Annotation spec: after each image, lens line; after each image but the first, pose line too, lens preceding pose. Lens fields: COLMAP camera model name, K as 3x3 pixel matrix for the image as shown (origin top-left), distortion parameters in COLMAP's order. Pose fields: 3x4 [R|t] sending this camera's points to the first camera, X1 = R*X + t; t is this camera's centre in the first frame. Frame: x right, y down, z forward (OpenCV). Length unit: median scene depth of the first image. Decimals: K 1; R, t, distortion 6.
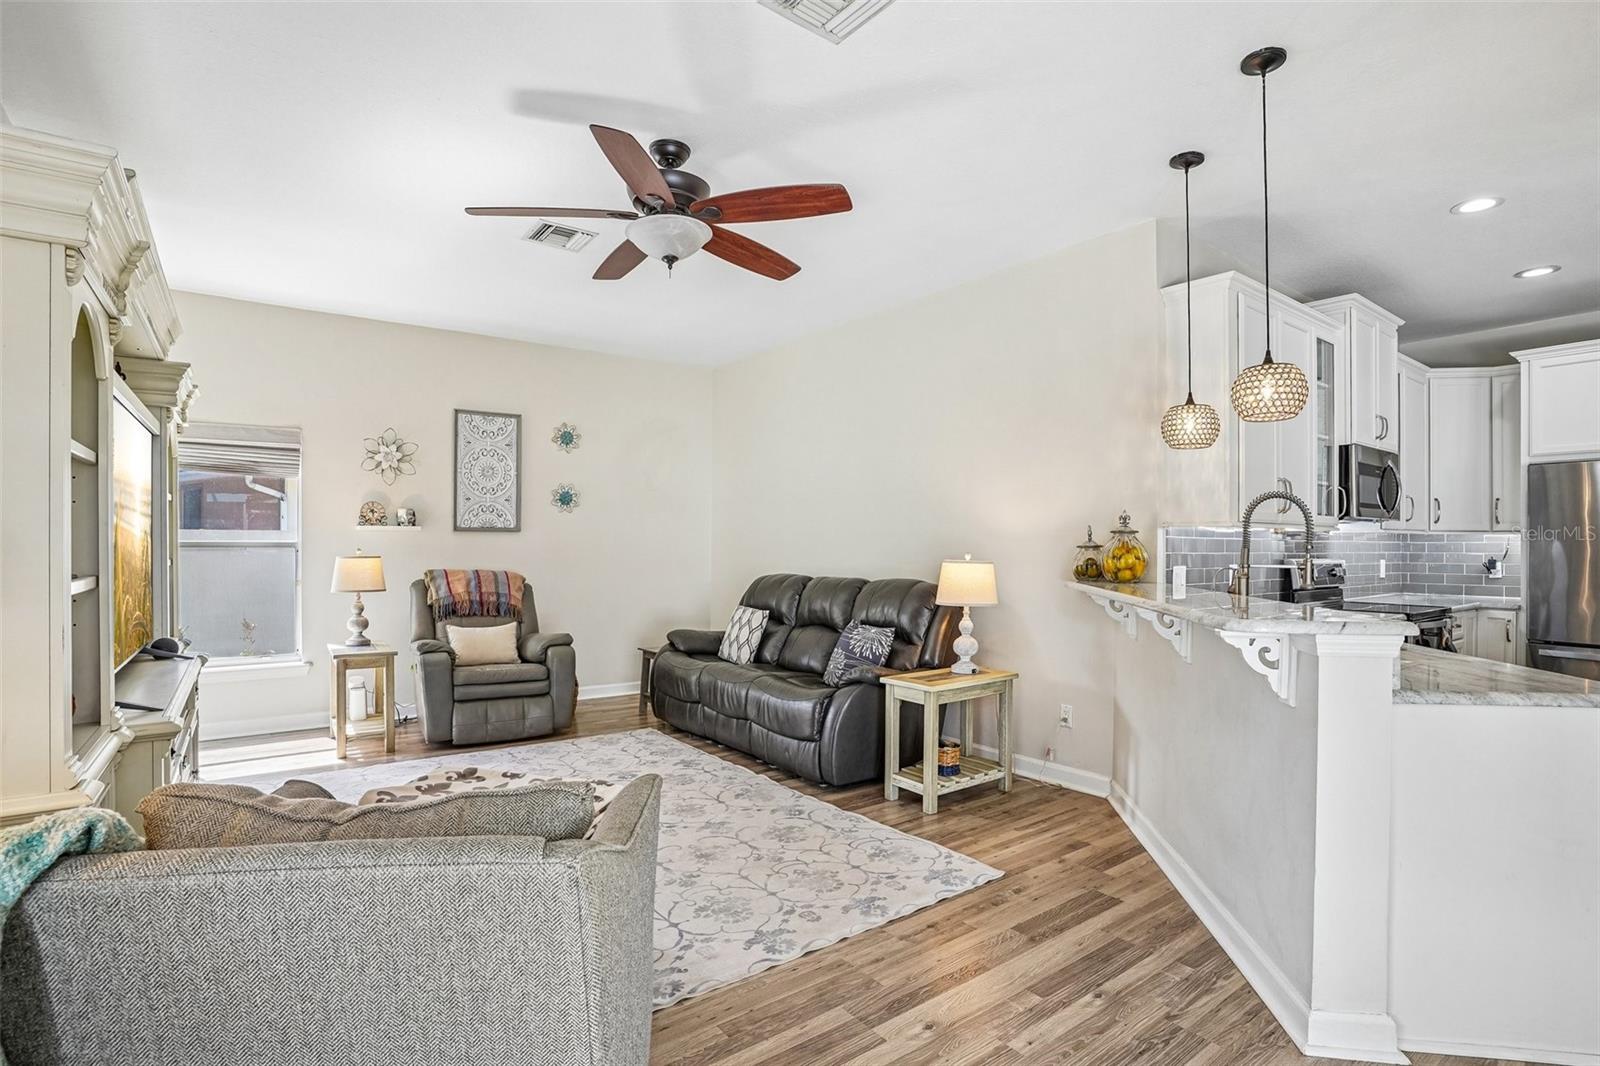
lens RADIAL K [[788.9, 0, 790.8], [0, 788.9, 541.5], [0, 0, 1]] dist [-0.072838, 0.030557]
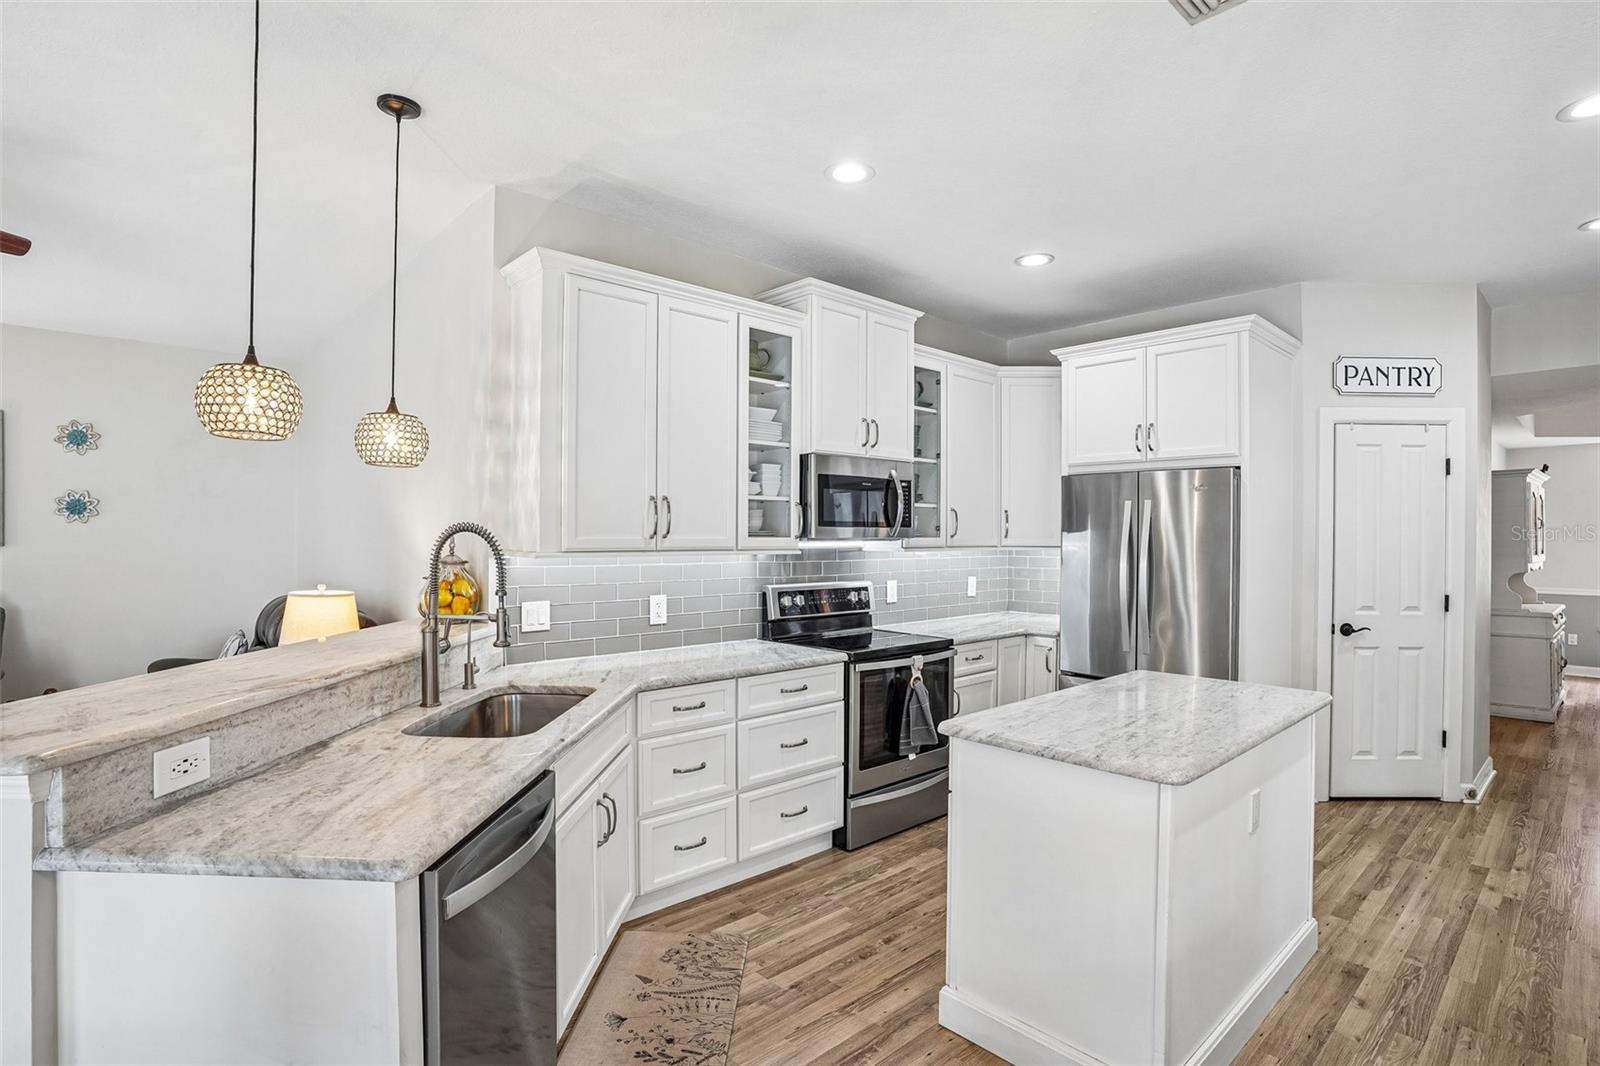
lens RADIAL K [[788.9, 0, 798.0], [0, 788.9, 538.0], [0, 0, 1]] dist [-0.072838, 0.030557]
pose [[0.994126, -0.001950, 0.108214, 0.563106], [0.001129, 0.999970, 0.007647, -0.035239], [-0.108226, -0.007480, 0.994098, 0.105561]]
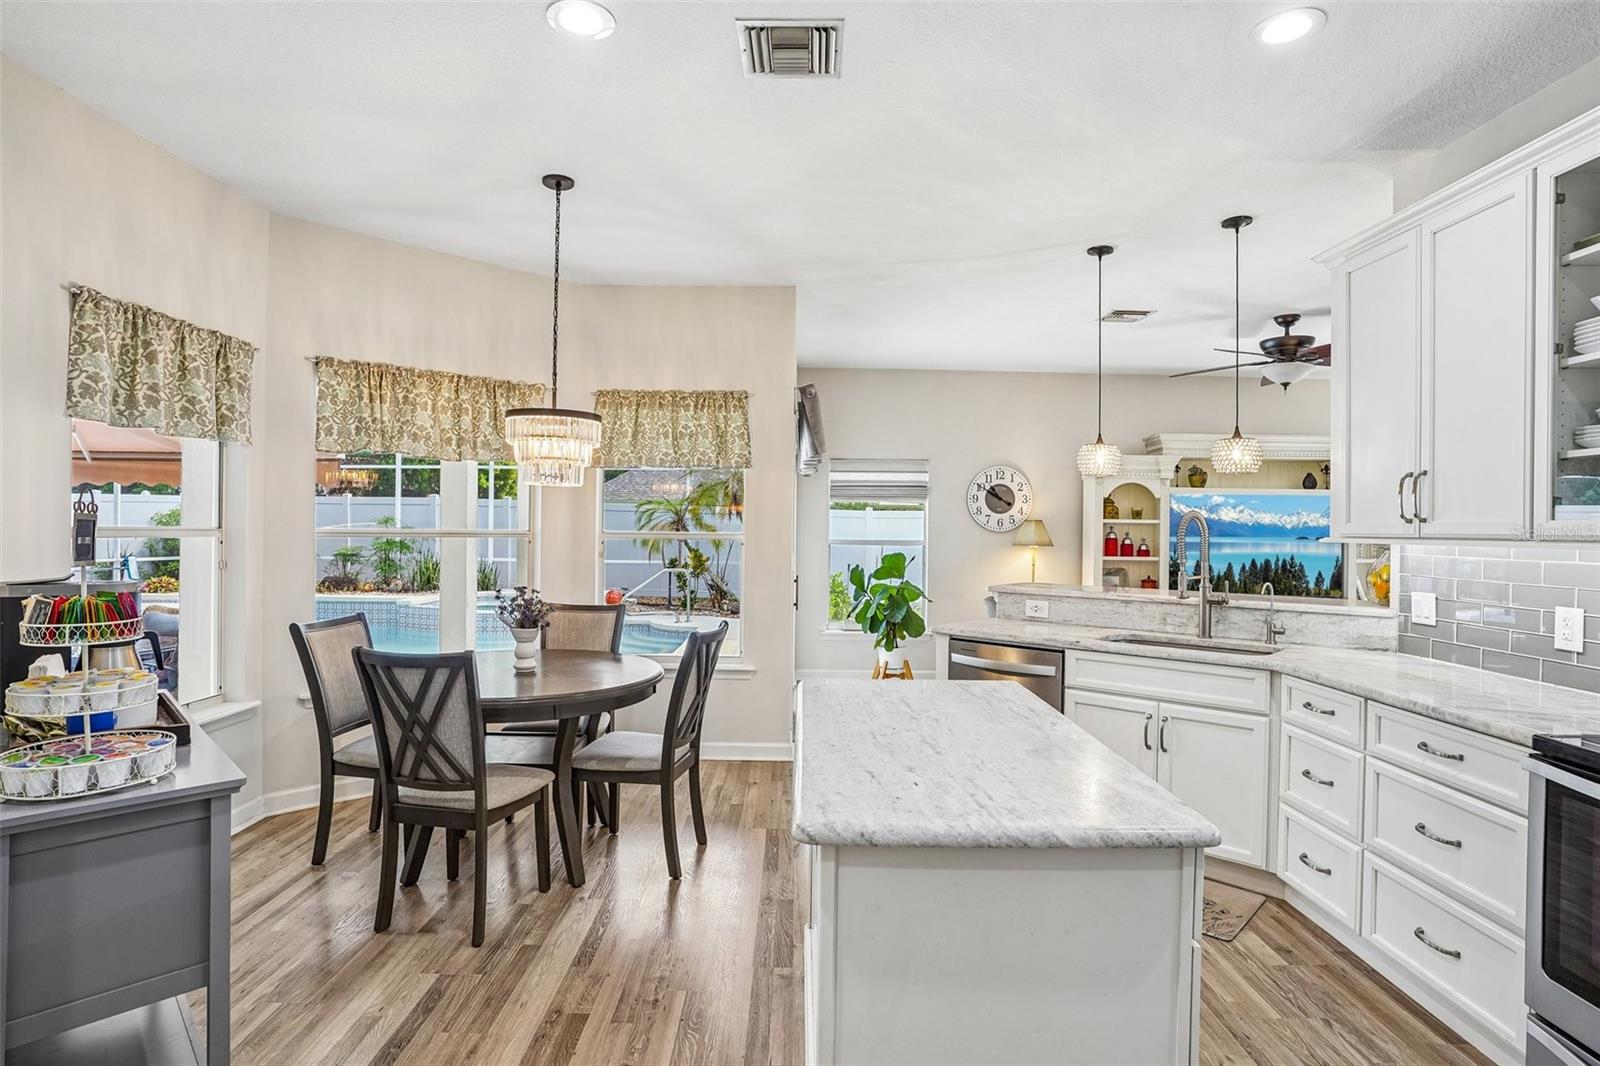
lens RADIAL K [[826.5, 0, 799.9], [0, 826.5, 528.6], [0, 0, 1]] dist [-0.057135, 0.022060]
pose [[-0.593455, -0.012474, -0.804771, 1.251996], [-0.012129, 0.999905, -0.006554, -0.016280], [0.804776, 0.005871, -0.593550, 0.799457]]
